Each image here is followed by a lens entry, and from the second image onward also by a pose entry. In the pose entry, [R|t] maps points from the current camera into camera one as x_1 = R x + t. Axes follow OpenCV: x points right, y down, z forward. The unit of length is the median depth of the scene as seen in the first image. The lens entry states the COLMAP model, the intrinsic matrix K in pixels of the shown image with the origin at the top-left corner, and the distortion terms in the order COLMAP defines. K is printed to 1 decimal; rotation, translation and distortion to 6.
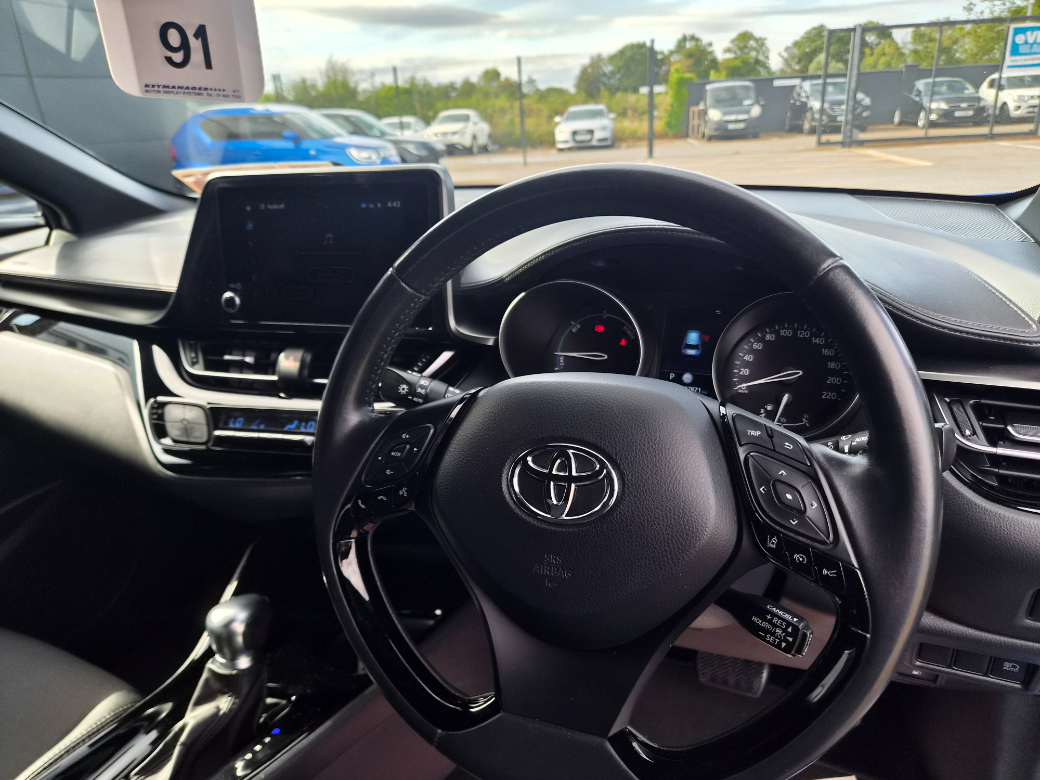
lens RADIAL K [[687.0, 0, 521.7], [0, 687.0, 381.2], [0, 0, 1]] dist [0.052565, -0.041534]
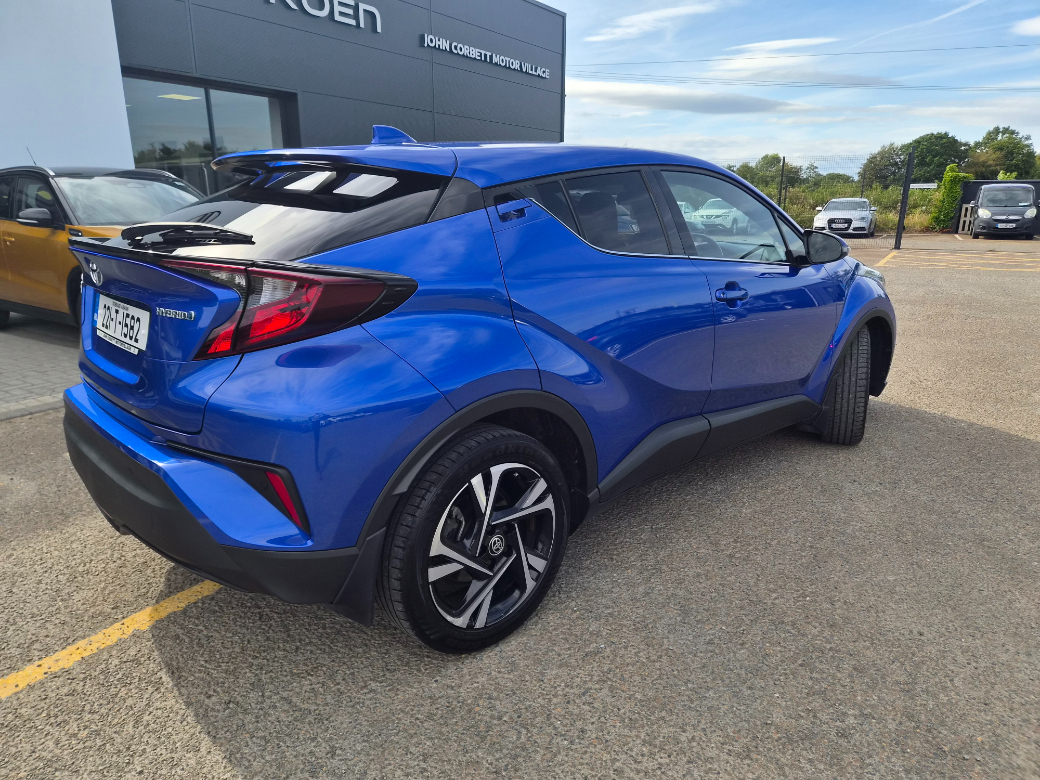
lens RADIAL K [[687.0, 0, 521.7], [0, 687.0, 381.2], [0, 0, 1]] dist [0.052565, -0.041534]
pose [[0.929903, 0.147827, -0.336790, 0.022828], [-0.179968, 0.981448, -0.066120, 0.048815], [0.320767, 0.122097, 0.939255, -0.151678]]
